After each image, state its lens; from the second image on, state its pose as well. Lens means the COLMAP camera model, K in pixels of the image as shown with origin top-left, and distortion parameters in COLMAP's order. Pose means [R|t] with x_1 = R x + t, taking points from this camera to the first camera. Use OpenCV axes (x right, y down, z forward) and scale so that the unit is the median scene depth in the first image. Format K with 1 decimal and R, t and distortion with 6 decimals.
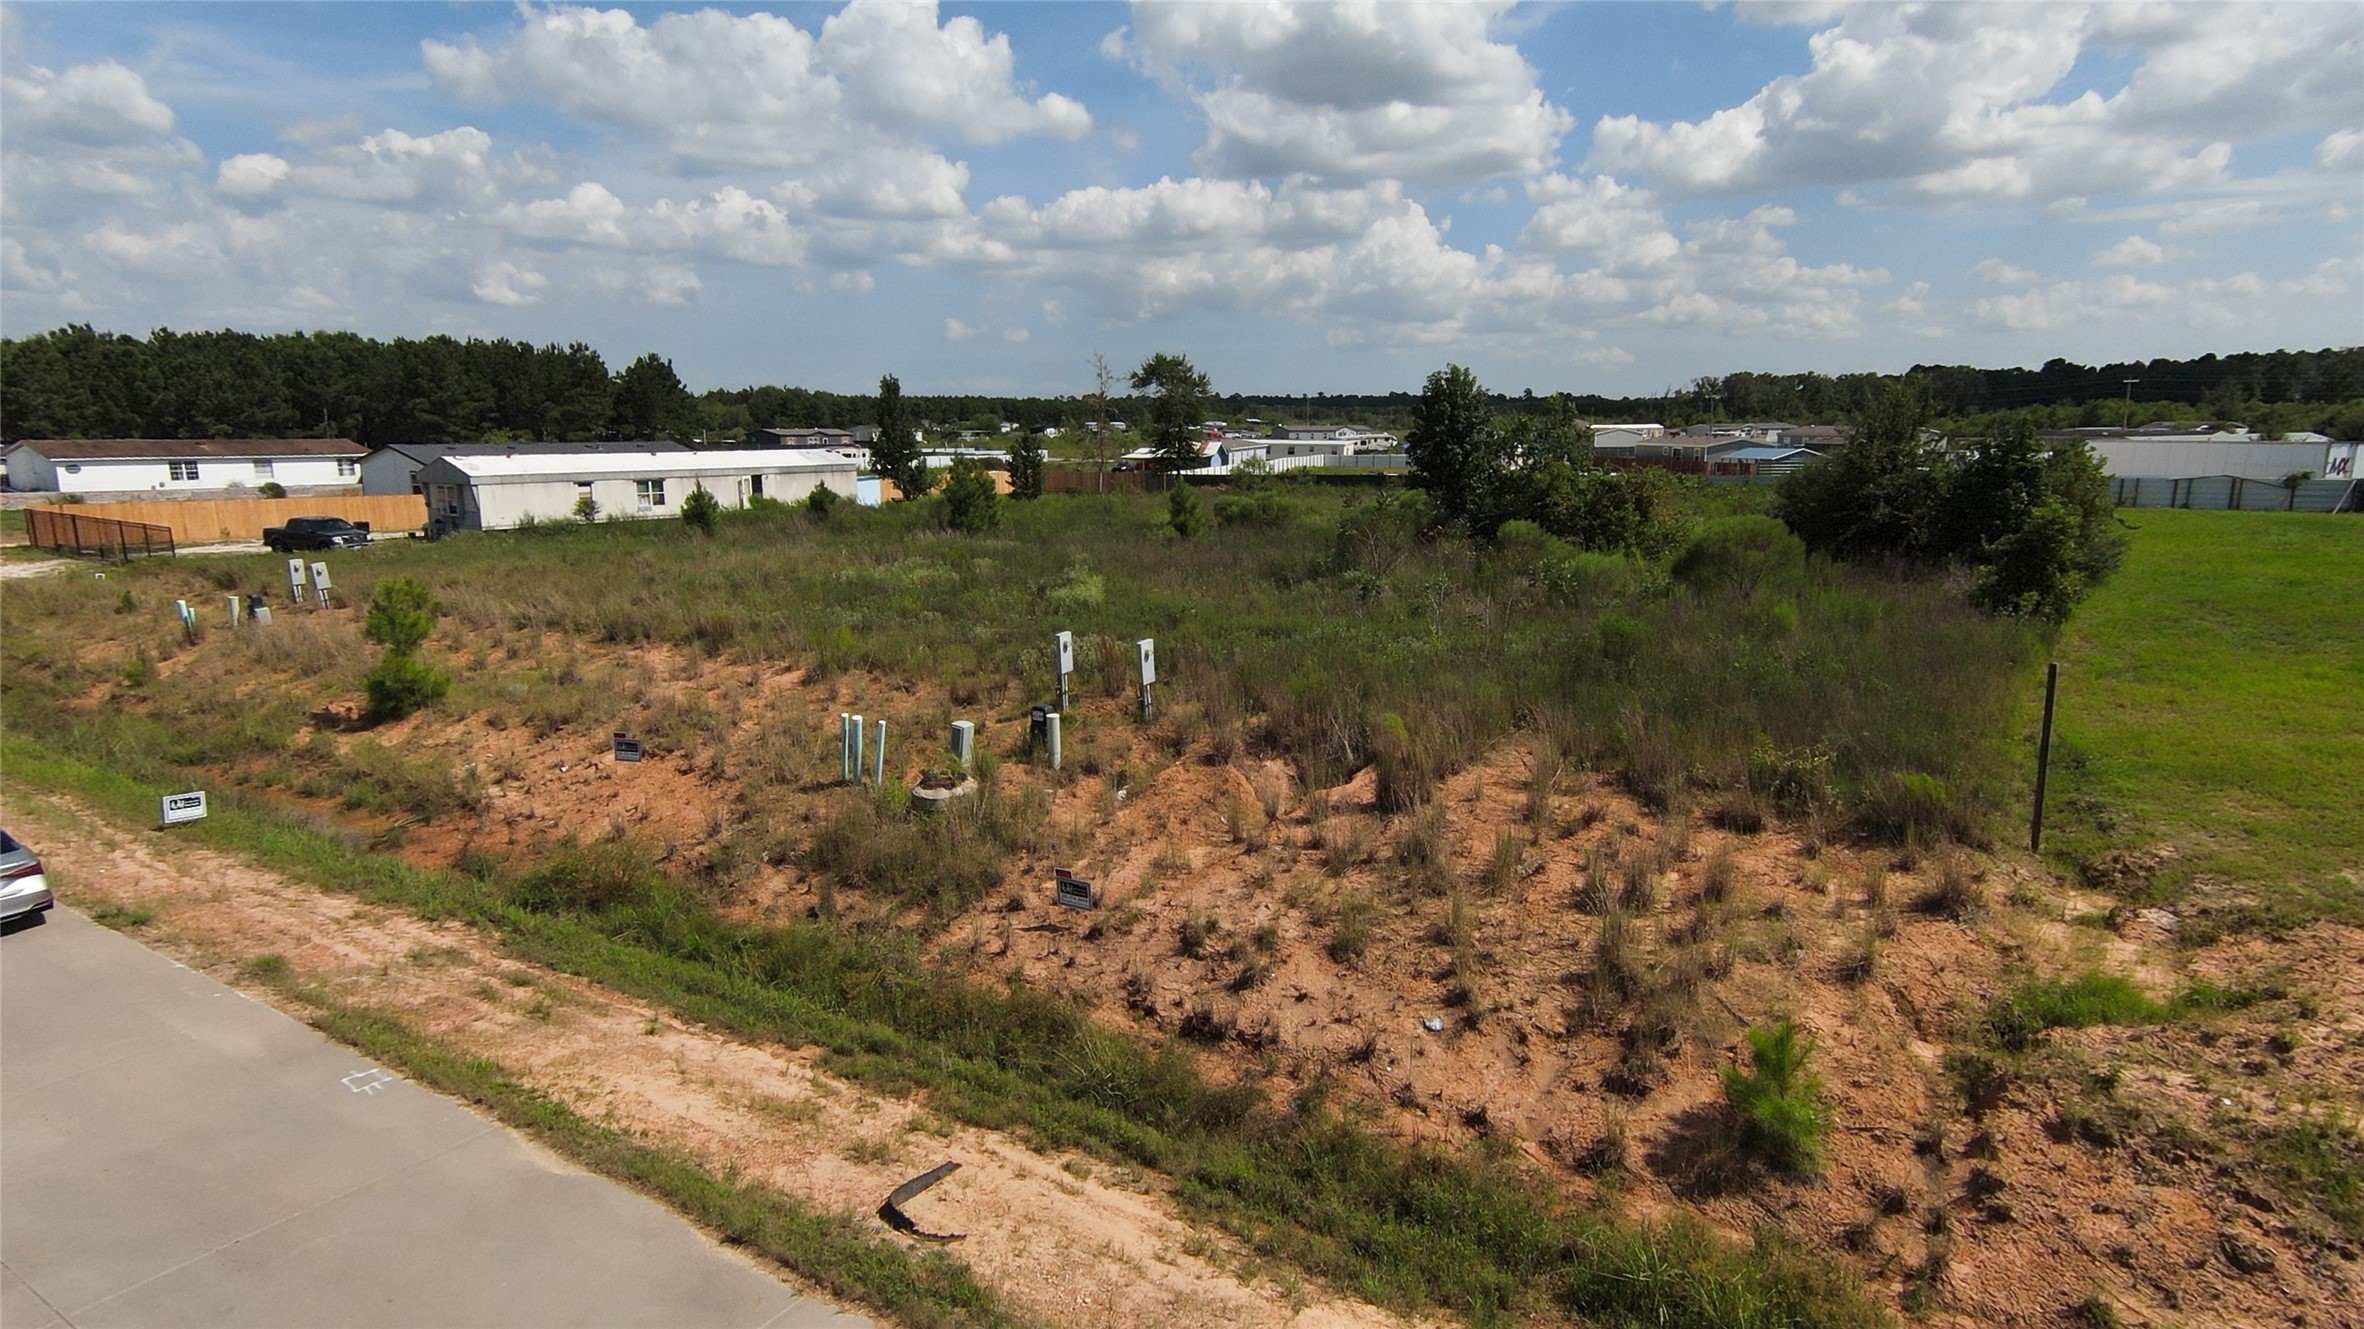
lens RADIAL K [[1305.6, 0, 1180.7], [0, 1305.6, 664.3], [0, 0, 1]] dist [0.074903, -0.020896]
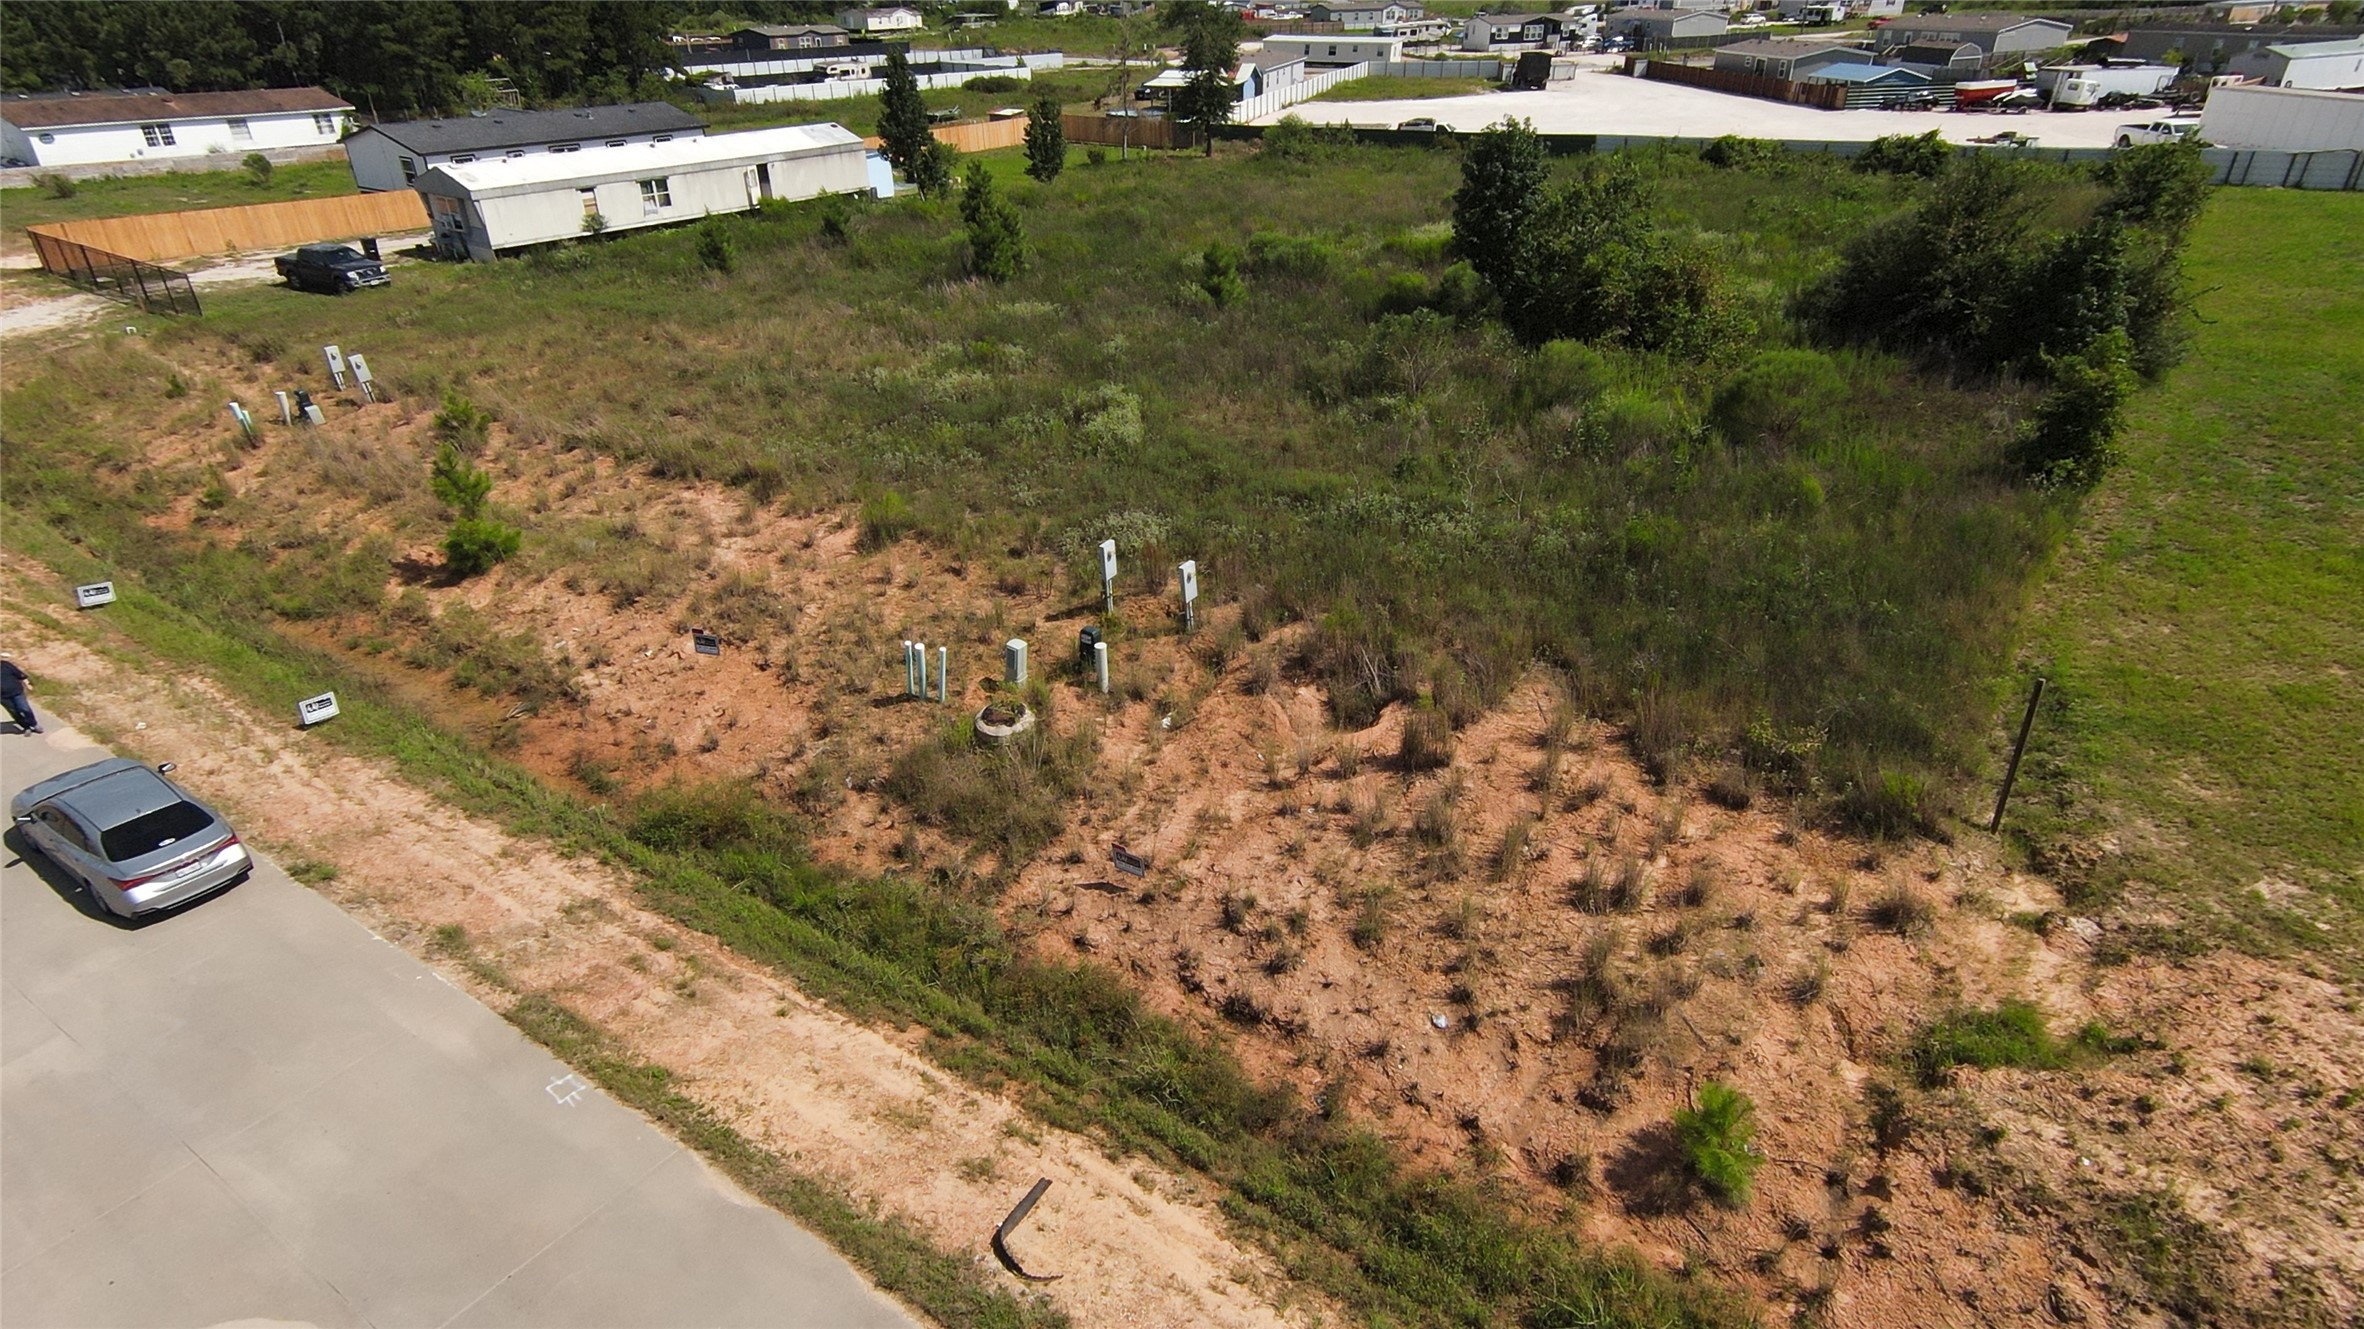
lens RADIAL K [[1305.6, 0, 1180.3], [0, 1305.6, 668.0], [0, 0, 1]] dist [0.074903, -0.020896]
pose [[0.999763, -0.001665, -0.021719, -0.008622], [0.008049, 0.954749, 0.297305, -0.232033], [0.020241, -0.297409, 0.954536, -0.022226]]
